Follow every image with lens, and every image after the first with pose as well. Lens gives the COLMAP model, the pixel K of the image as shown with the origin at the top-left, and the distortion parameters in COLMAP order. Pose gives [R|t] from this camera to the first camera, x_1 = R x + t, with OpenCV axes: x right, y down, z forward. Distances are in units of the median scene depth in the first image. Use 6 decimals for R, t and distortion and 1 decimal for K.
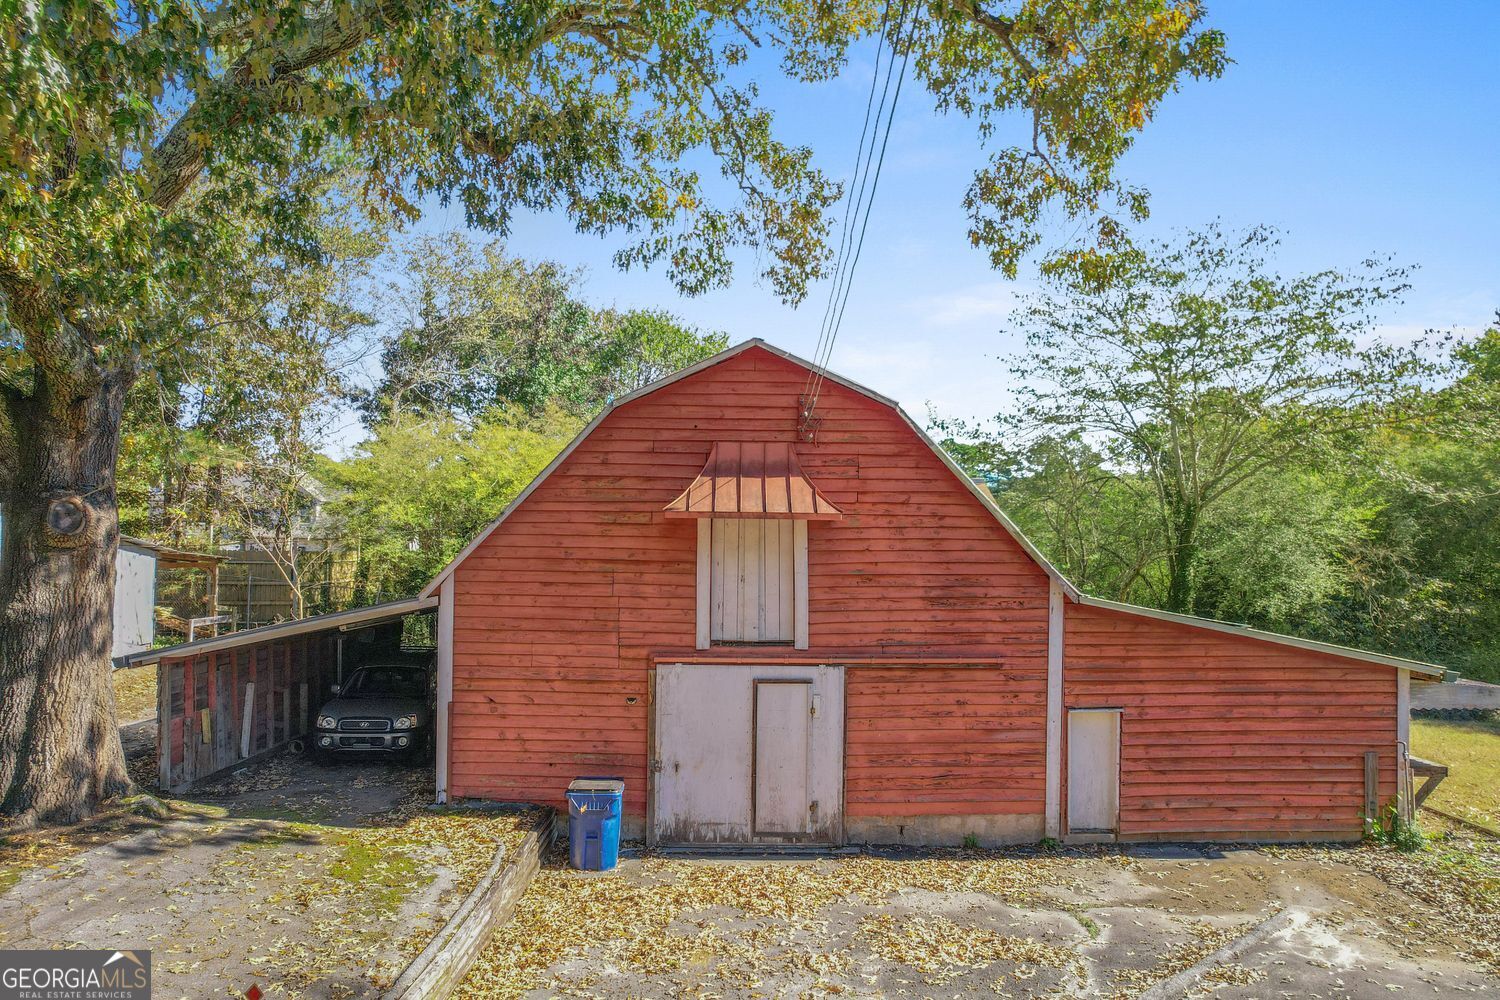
lens RADIAL K [[959.5, 0, 740.7], [0, 959.5, 497.8], [0, 0, 1]] dist [-0.093373, 0.084475]
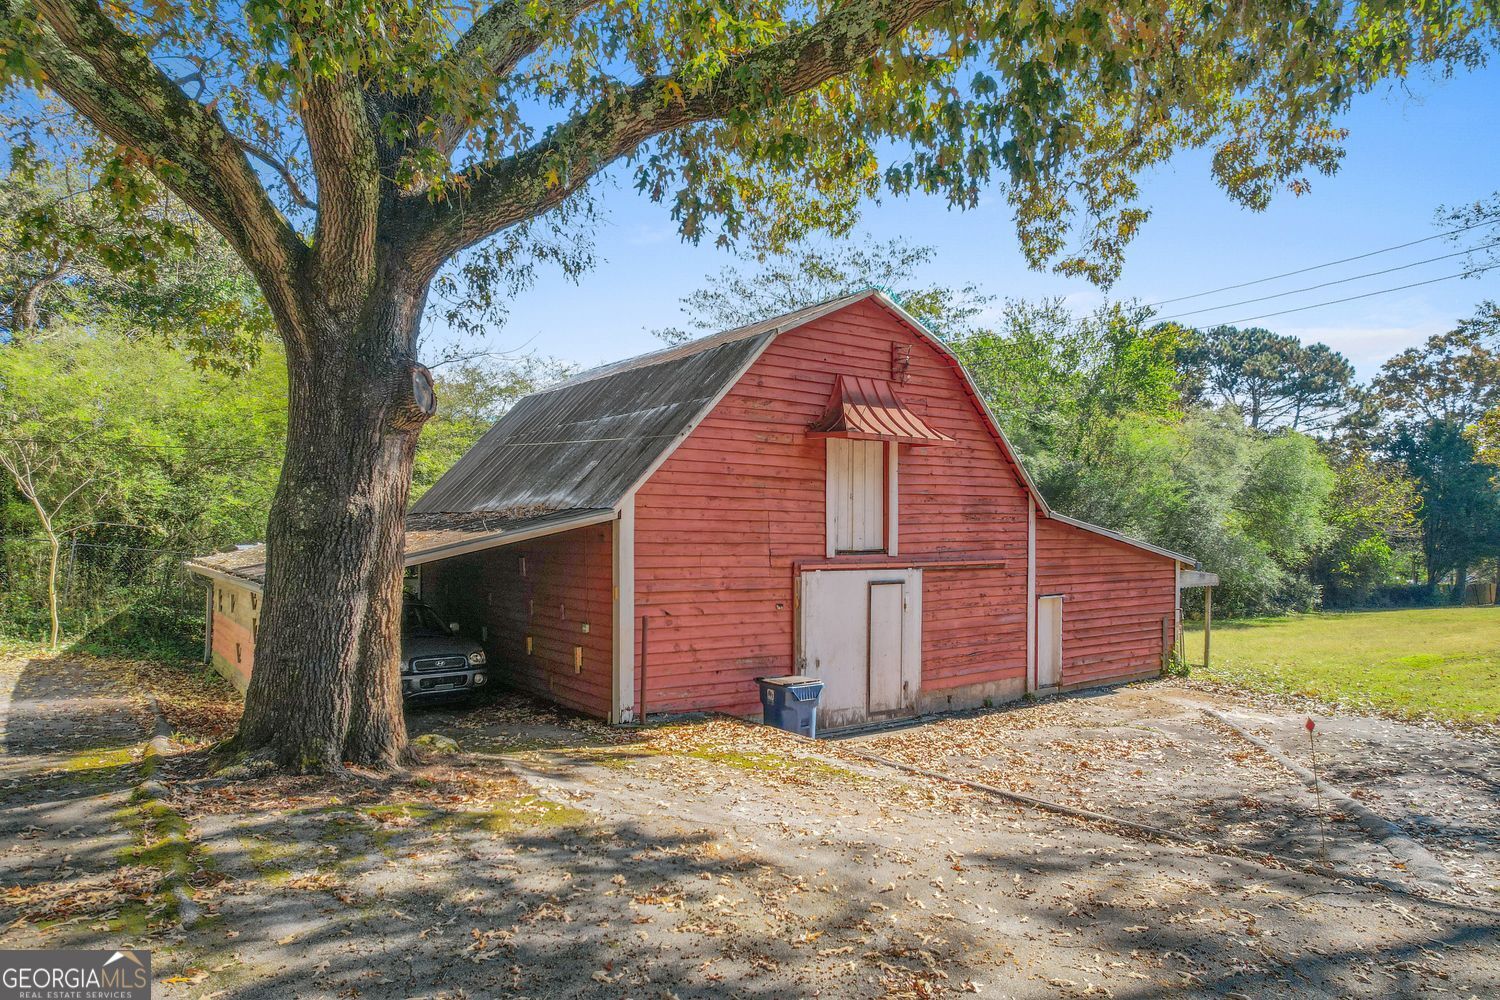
lens RADIAL K [[959.5, 0, 740.7], [0, 959.5, 497.8], [0, 0, 1]] dist [-0.093373, 0.084475]
pose [[0.821717, 0.015104, 0.569695, -0.774047], [-0.028405, 0.999492, 0.014472, 0.074717], [-0.569187, -0.028074, 0.821728, 0.133014]]
